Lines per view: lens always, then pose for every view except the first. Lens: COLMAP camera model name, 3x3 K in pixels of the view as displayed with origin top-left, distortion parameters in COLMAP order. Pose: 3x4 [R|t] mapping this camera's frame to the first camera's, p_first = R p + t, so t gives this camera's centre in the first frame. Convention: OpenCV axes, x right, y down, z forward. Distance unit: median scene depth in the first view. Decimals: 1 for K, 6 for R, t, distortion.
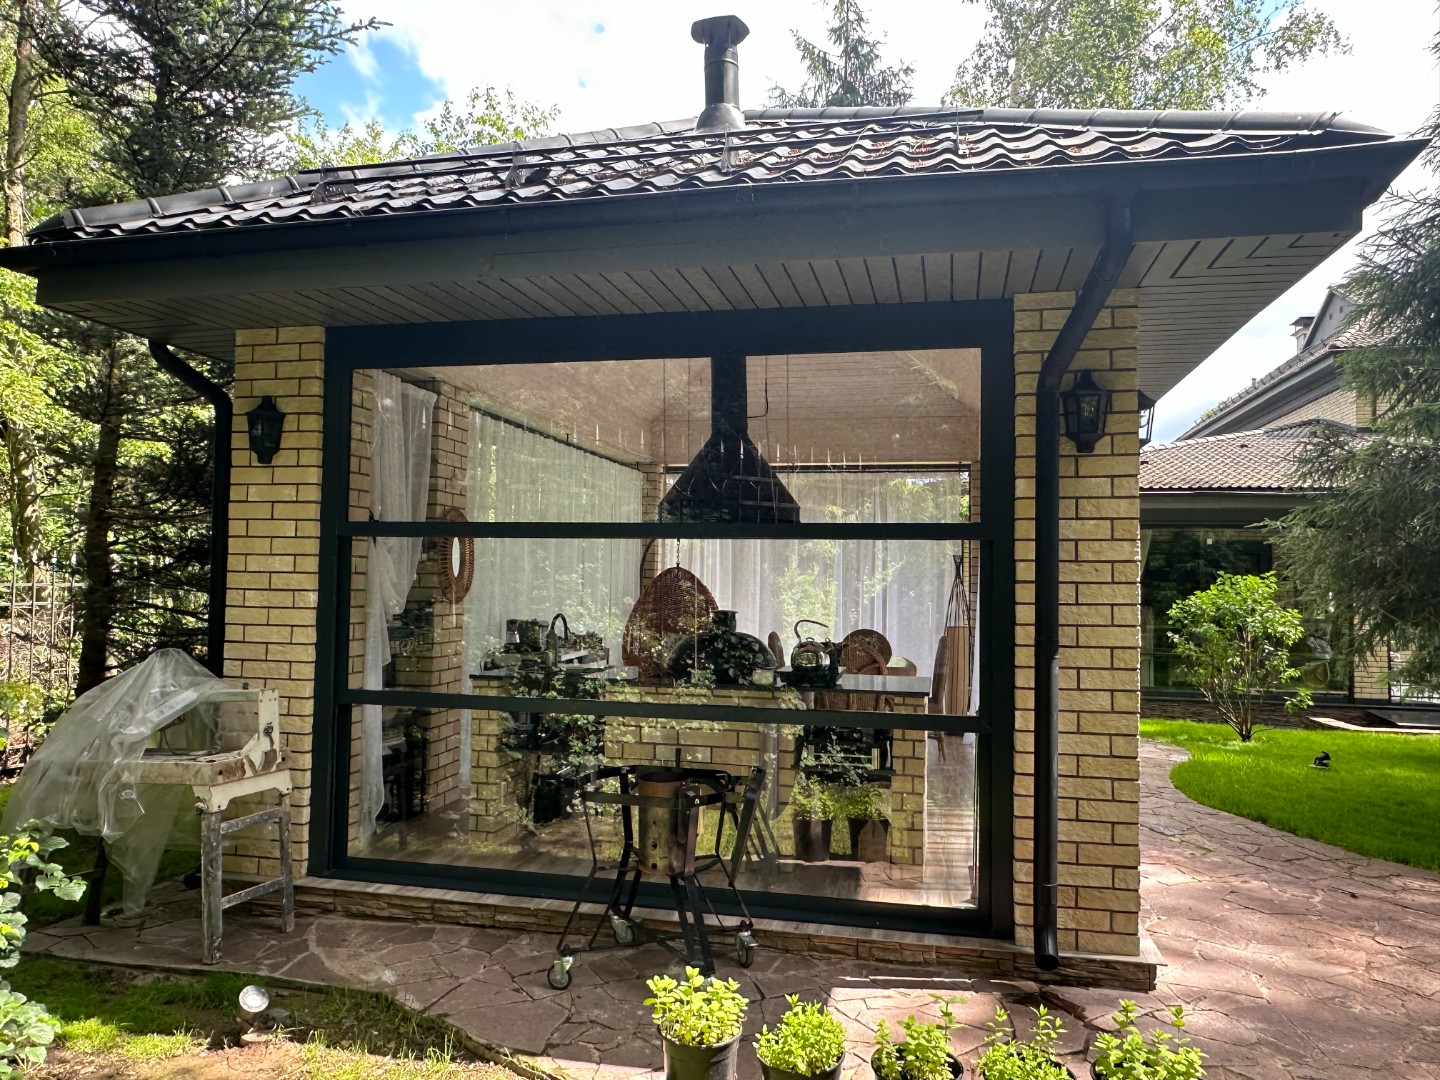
lens RADIAL K [[977.8, 0, 716.6], [0, 977.8, 546.5], [0, 0, 1]] dist [0.003678, -0.000492]
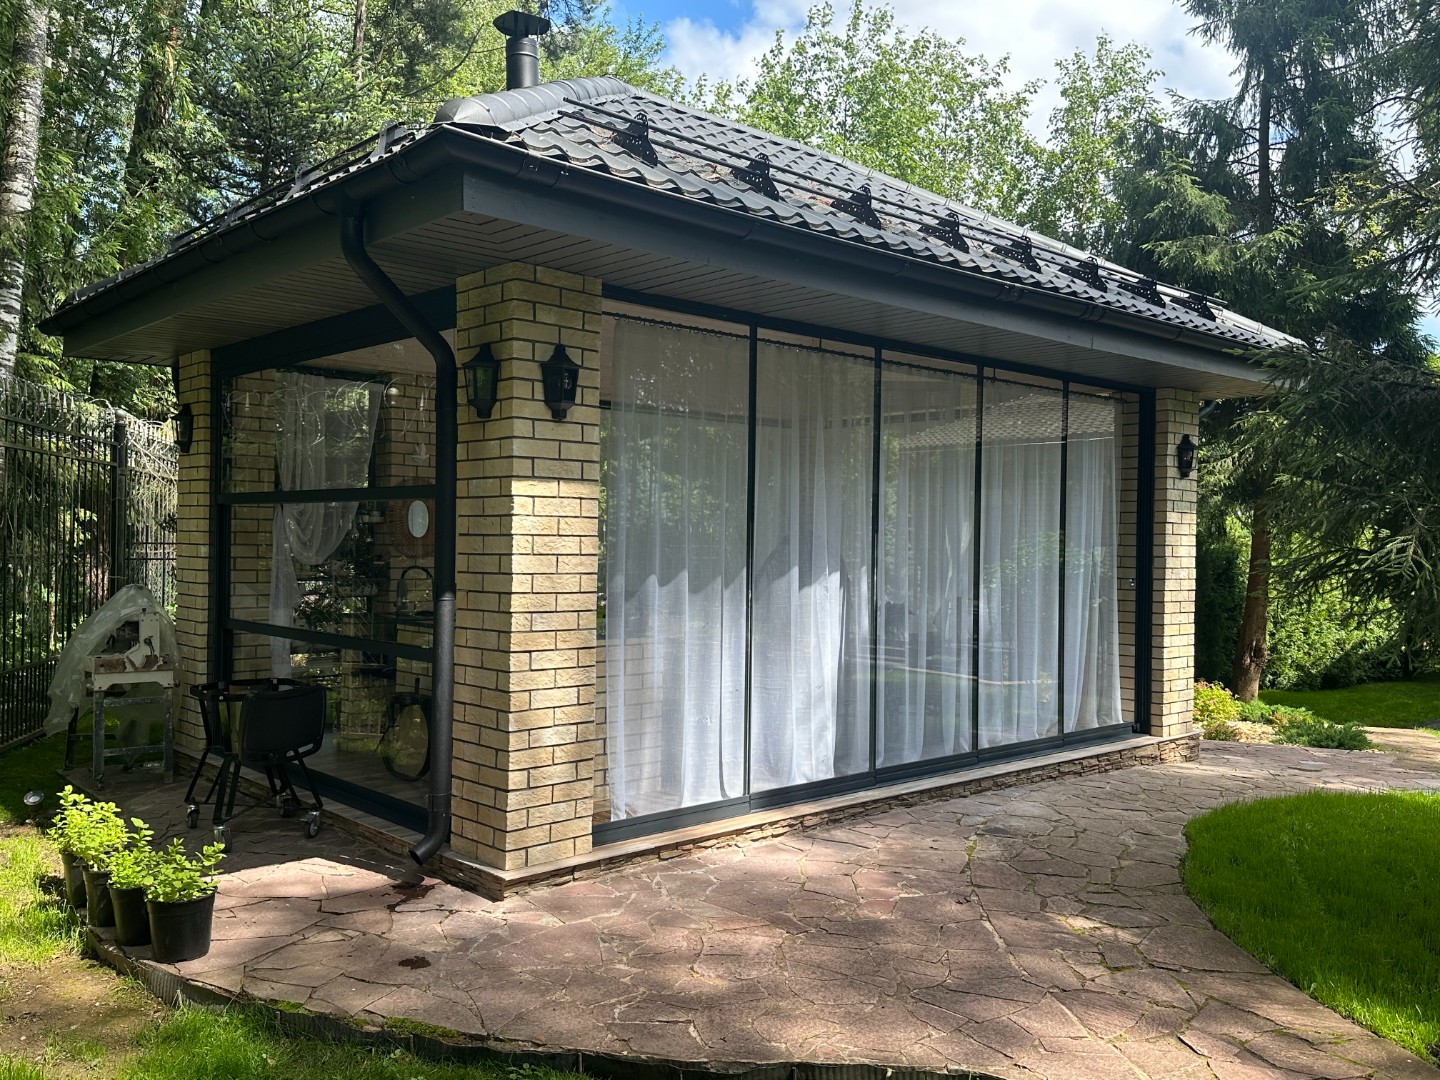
lens RADIAL K [[1188.6, 0, 720.0], [0, 1188.6, 540.0], [0, 0, 1]] dist [0.152325, -0.252186]
pose [[0.815540, -0.004056, -0.578686, 1.267780], [0.027128, 0.999144, 0.031228, 0.006445], [0.578064, -0.041166, 0.814952, 0.038373]]
